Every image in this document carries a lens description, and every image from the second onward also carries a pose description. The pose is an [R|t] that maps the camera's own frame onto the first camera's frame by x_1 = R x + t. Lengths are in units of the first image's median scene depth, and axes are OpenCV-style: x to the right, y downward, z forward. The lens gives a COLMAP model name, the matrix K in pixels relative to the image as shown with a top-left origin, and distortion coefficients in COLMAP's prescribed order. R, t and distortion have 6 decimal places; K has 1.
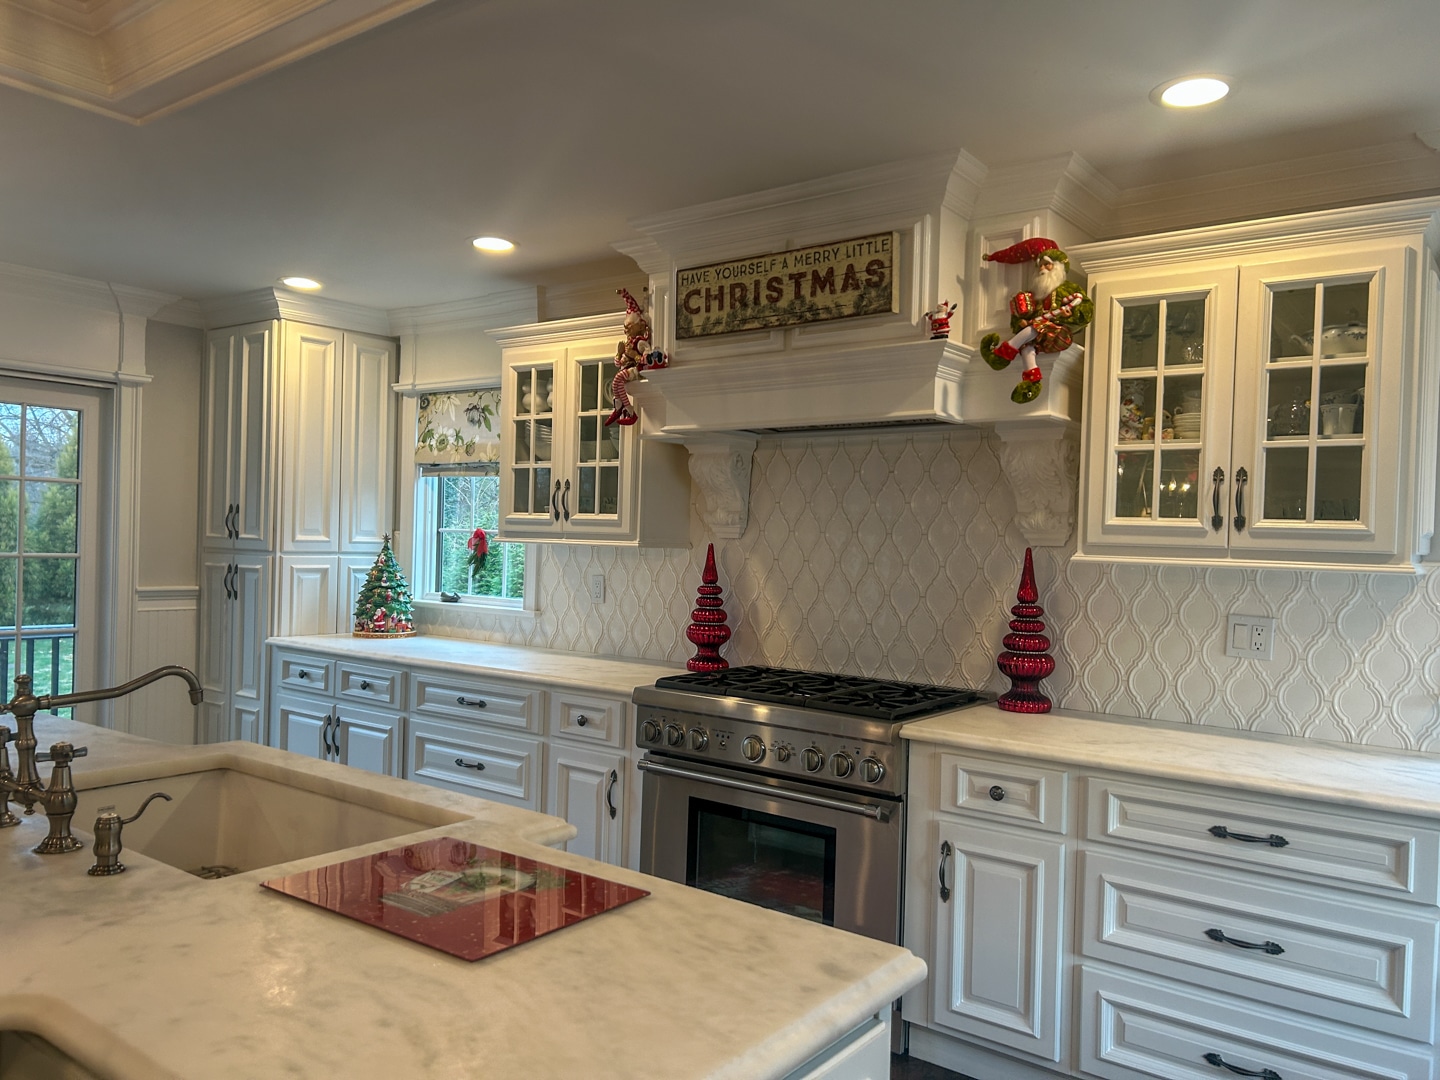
lens RADIAL K [[1095.6, 0, 723.8], [0, 1095.6, 547.3], [0, 0, 1]] dist [0.054272, -0.050616]
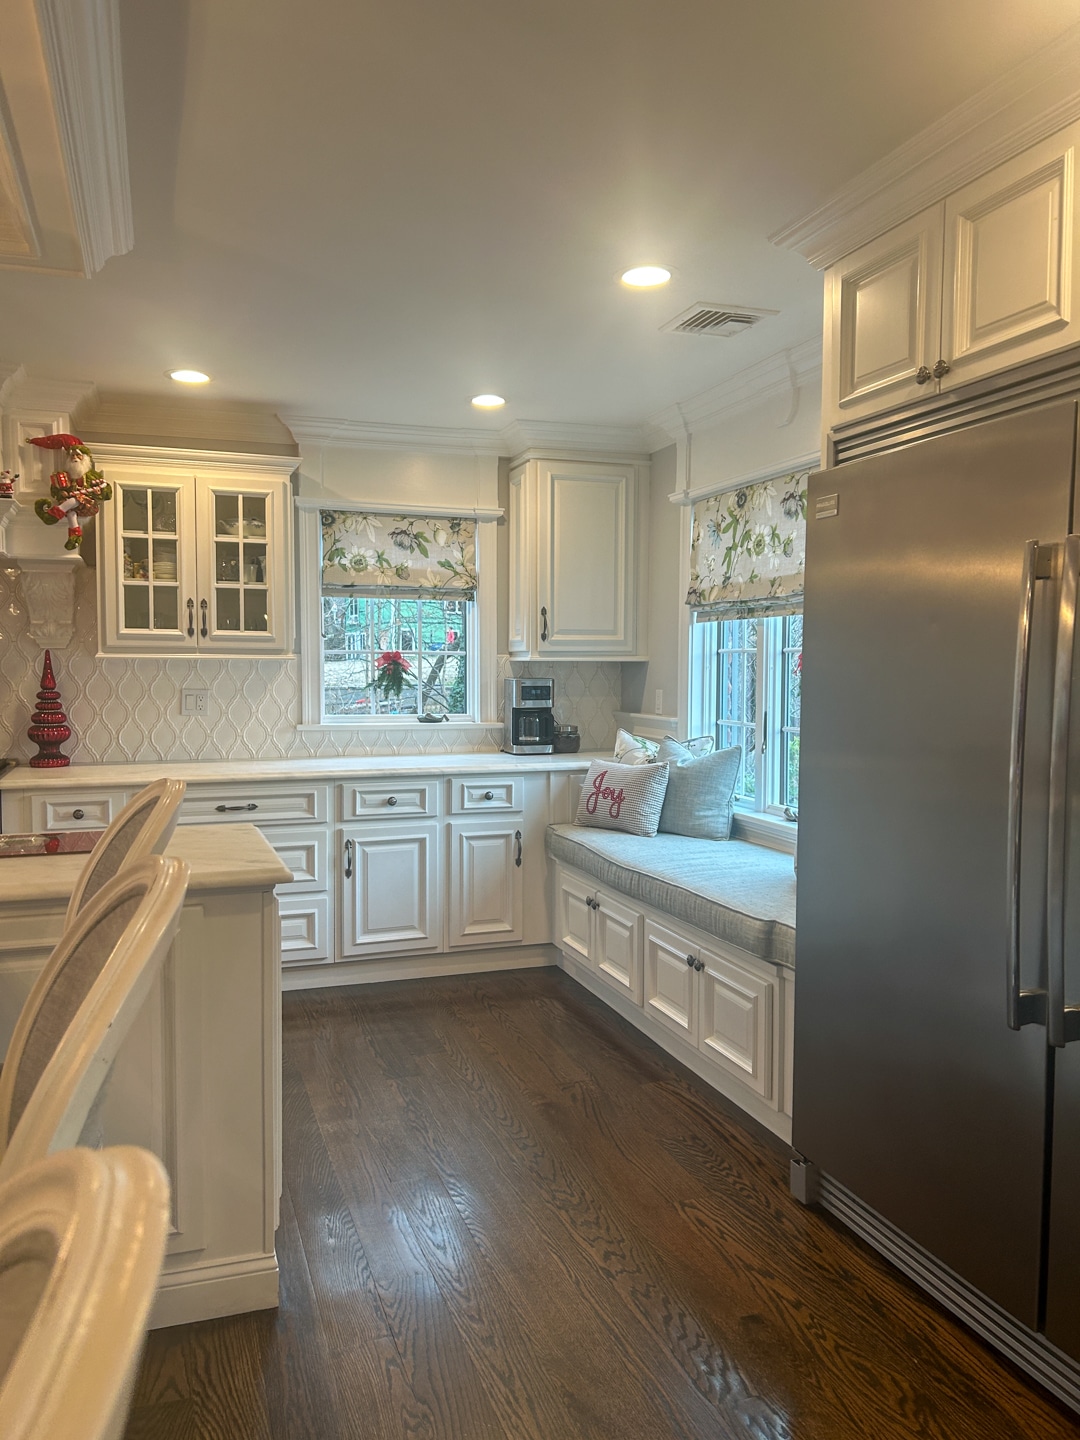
lens RADIAL K [[1095.6, 0, 540.4], [0, 1095.6, 718.4], [0, 0, 1]] dist [0.054272, -0.050616]
pose [[0.558896, -0.071365, 0.826161, -0.614805], [0.018442, 0.997113, 0.073656, -0.005258], [-0.829033, -0.025930, 0.558598, -0.344170]]
